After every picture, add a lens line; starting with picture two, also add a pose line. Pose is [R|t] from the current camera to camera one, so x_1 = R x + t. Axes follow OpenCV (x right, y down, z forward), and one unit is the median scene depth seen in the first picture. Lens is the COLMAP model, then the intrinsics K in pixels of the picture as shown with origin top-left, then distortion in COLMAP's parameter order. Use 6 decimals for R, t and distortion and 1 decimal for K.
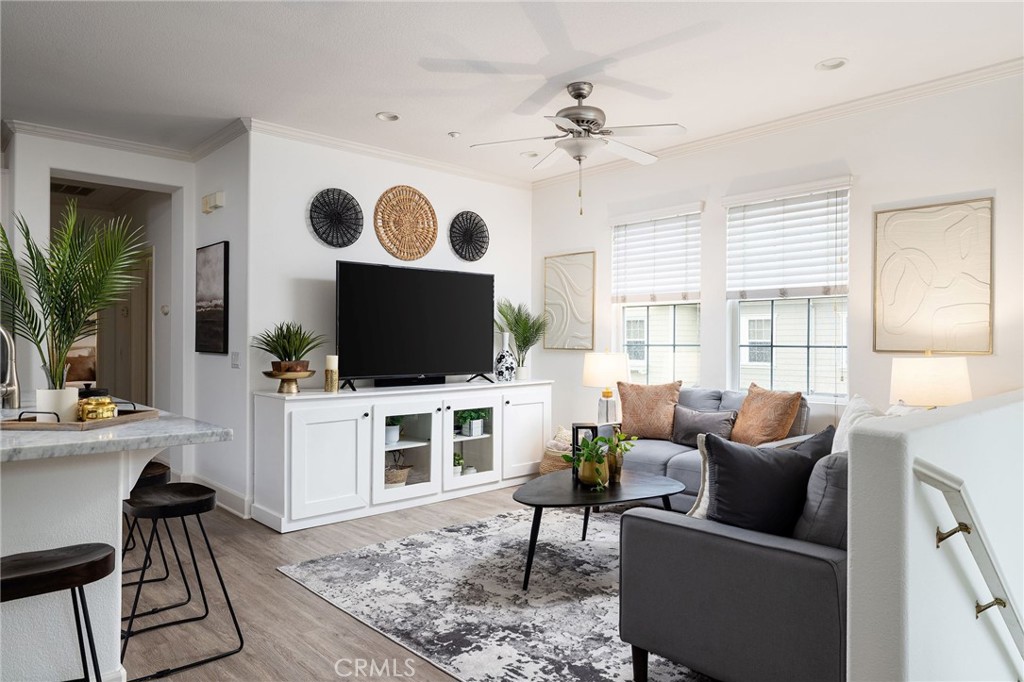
lens RADIAL K [[664.0, 0, 513.3], [0, 664.0, 342.8], [0, 0, 1]] dist [-0.001761, -0.000032]
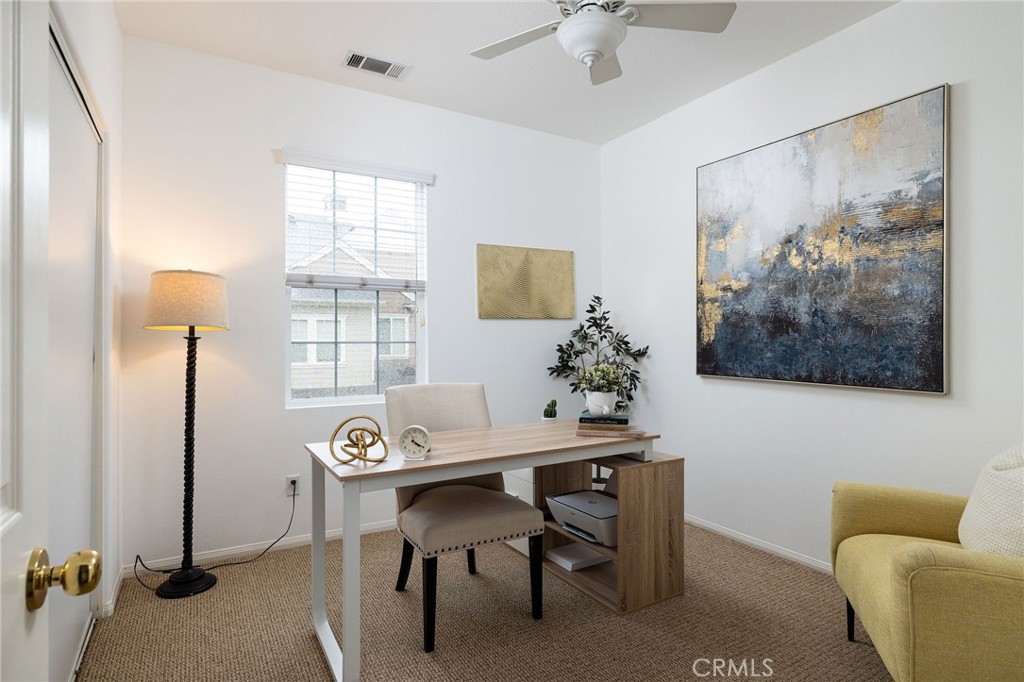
lens RADIAL K [[556.4, 0, 513.7], [0, 556.4, 339.5], [0, 0, 1]] dist [0.003673, -0.000420]
pose [[0.218530, -0.002169, 0.975828, -0.297758], [-0.001394, 0.999996, 0.002535, -0.001296], [-0.975829, -0.001915, 0.218526, 0.589174]]
